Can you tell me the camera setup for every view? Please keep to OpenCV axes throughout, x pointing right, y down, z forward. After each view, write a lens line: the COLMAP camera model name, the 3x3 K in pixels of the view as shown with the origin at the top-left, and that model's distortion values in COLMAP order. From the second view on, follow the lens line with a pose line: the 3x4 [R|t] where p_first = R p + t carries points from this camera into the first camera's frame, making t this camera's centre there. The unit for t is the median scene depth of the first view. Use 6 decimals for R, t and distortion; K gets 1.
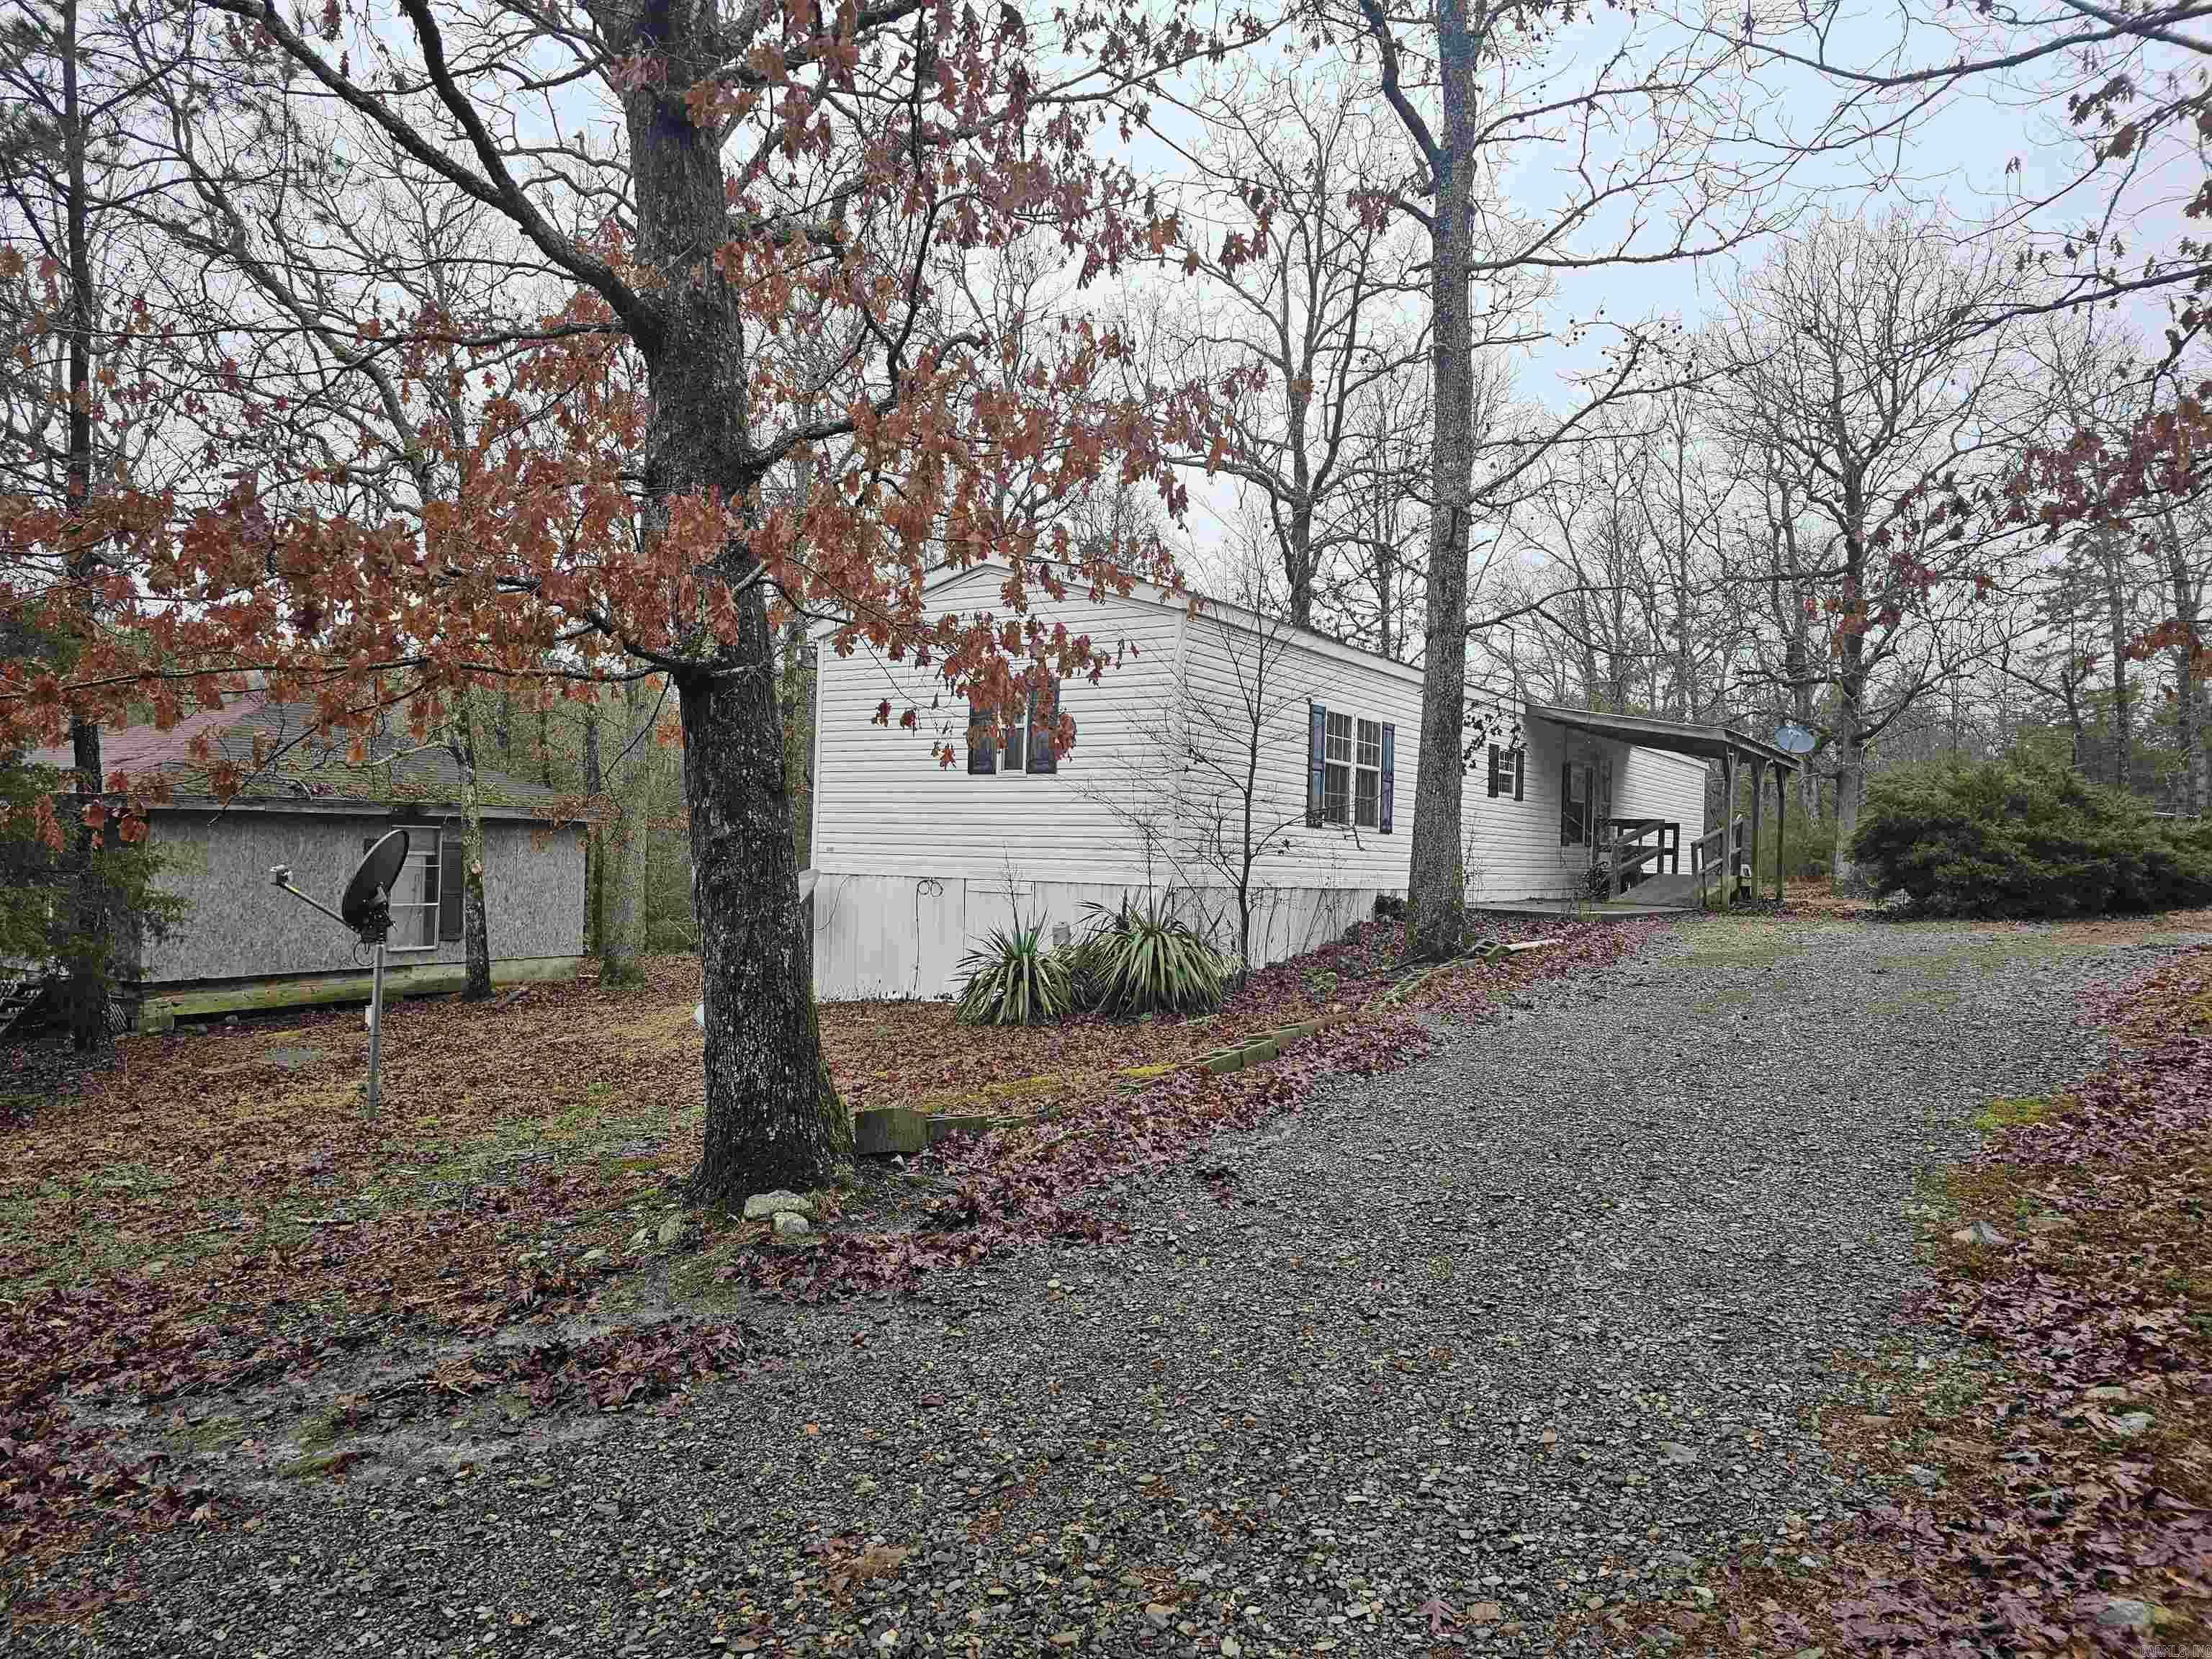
lens RADIAL K [[1422.3, 0, 1105.6], [0, 1422.3, 833.1], [0, 0, 1]] dist [0.028509, -0.001154]
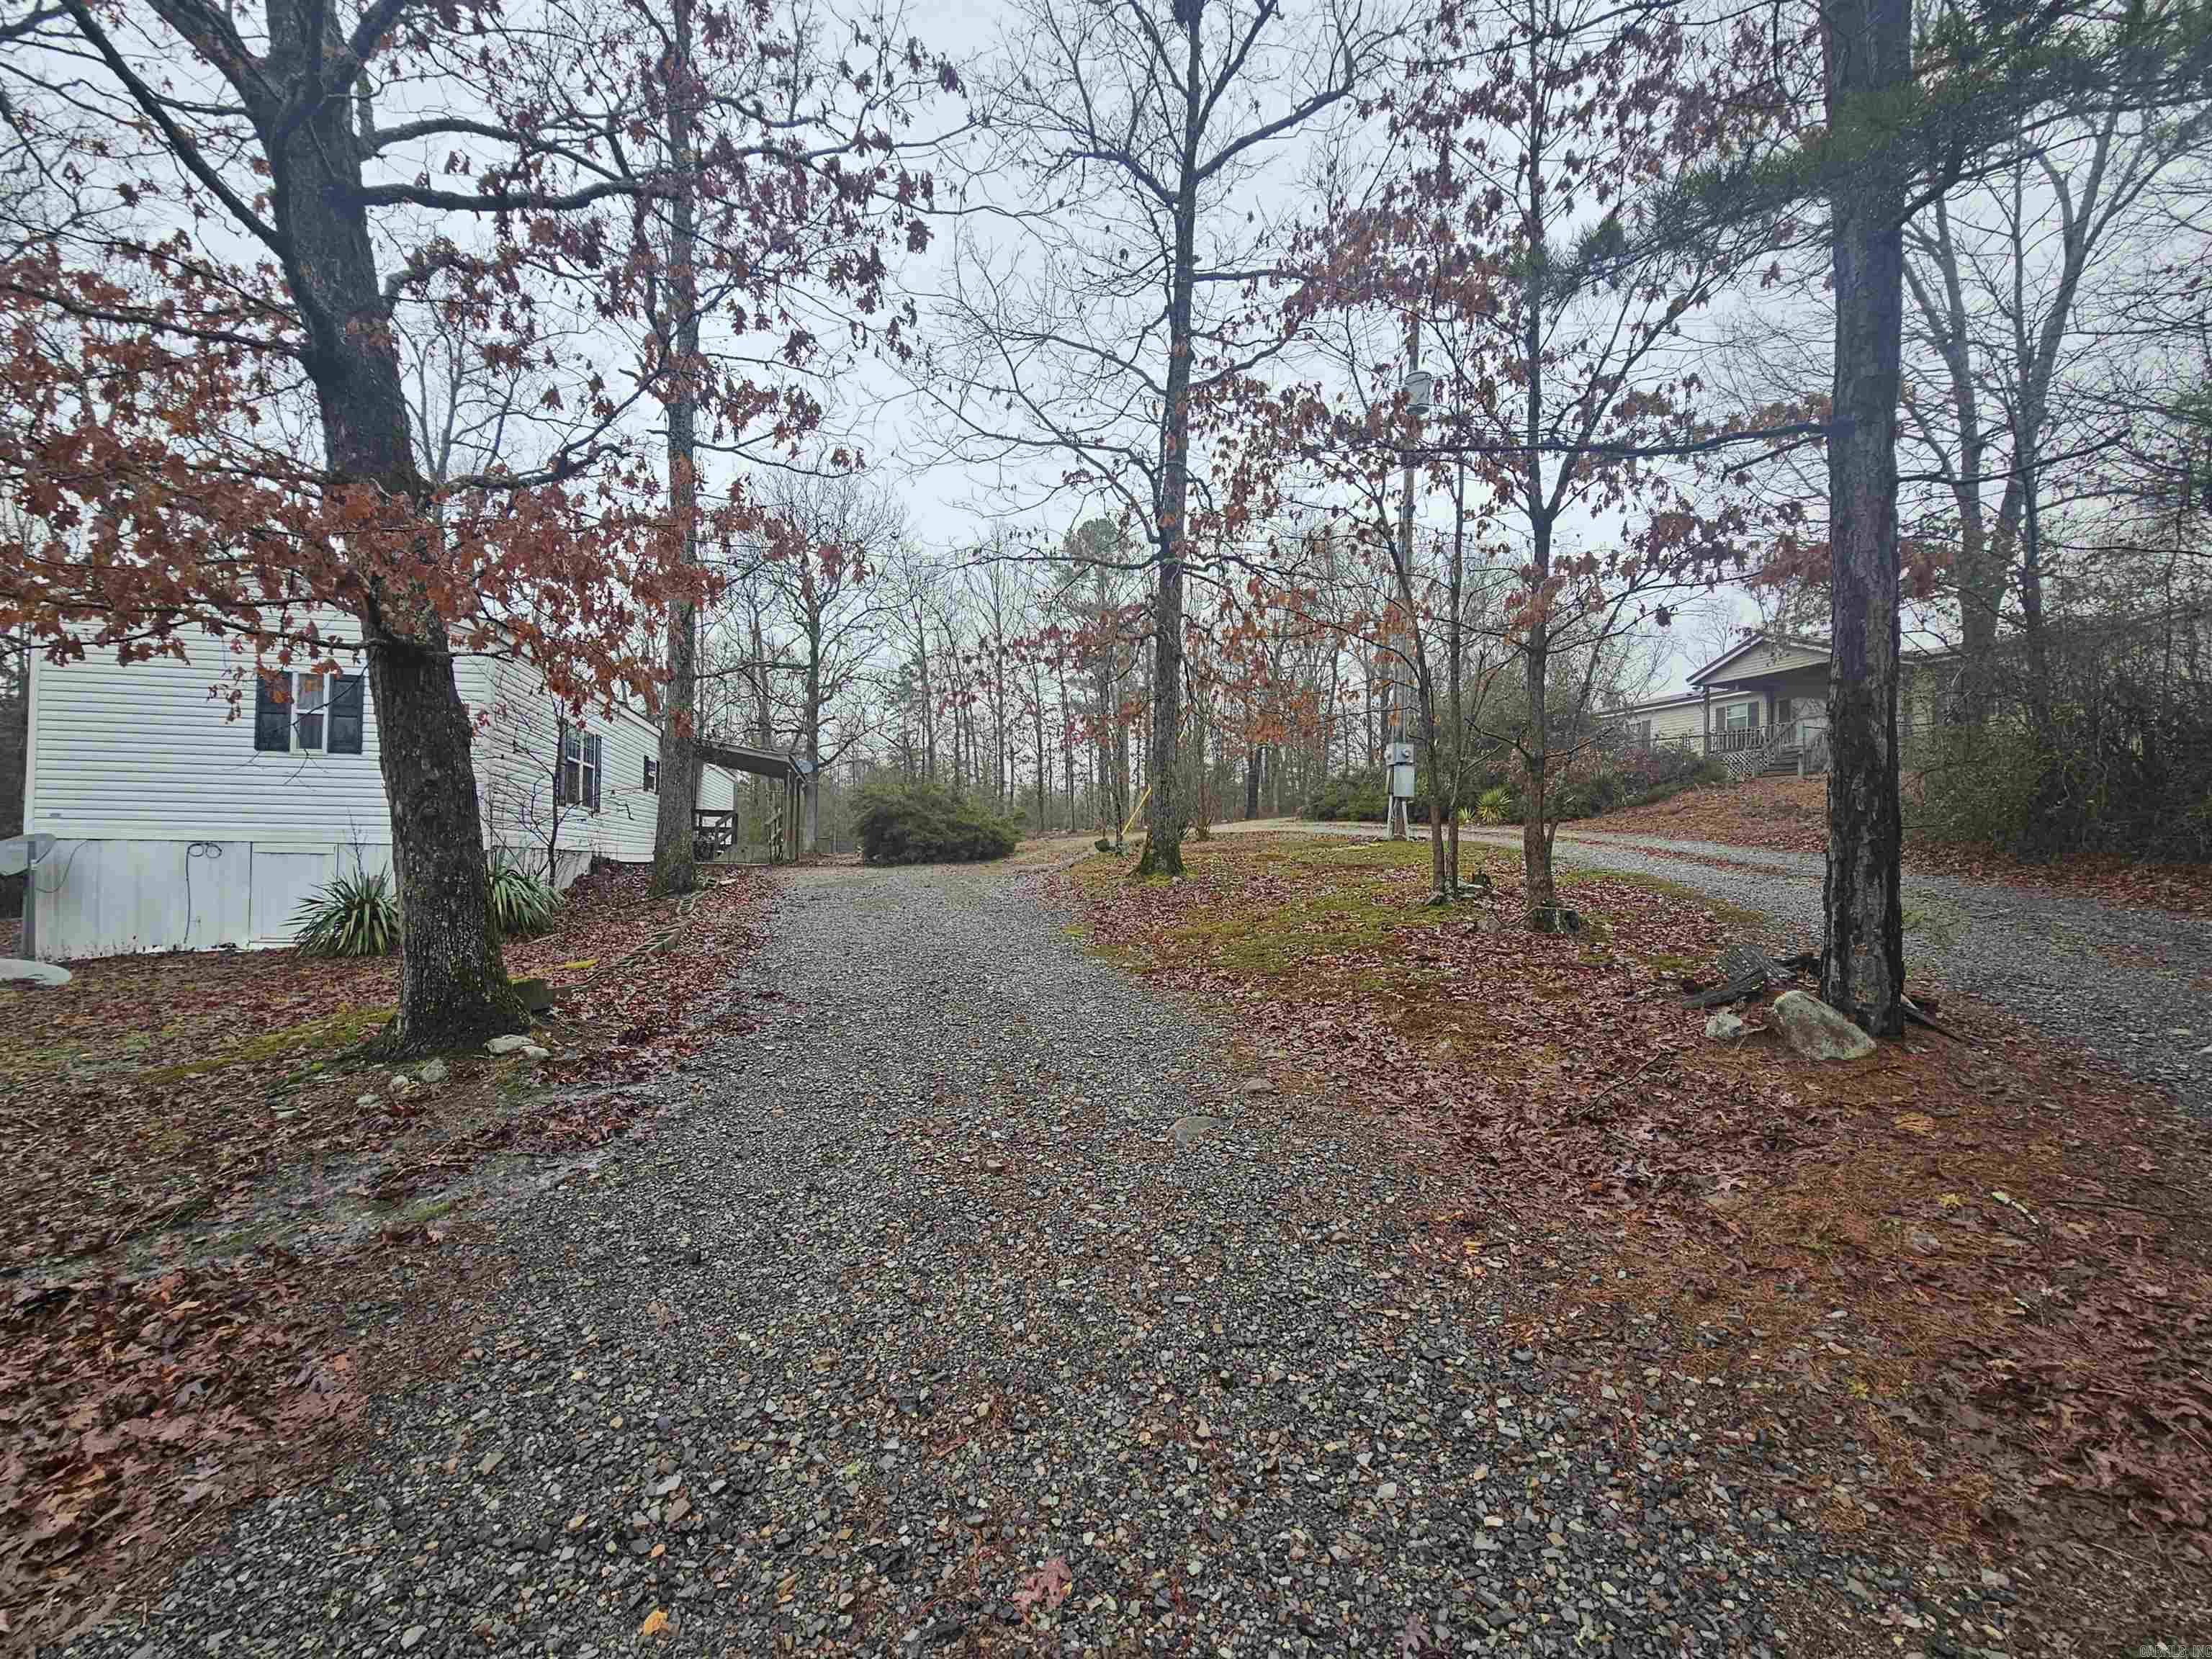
lens RADIAL K [[896.1, 0, 1113.5], [0, 896.1, 826.7], [0, 0, 1]] dist [0.000919, 0.000087]
pose [[0.707184, 0.004244, 0.707017, -0.517540], [-0.009288, 0.999951, 0.003288, 0.048431], [-0.706969, -0.008891, 0.707189, -0.039112]]
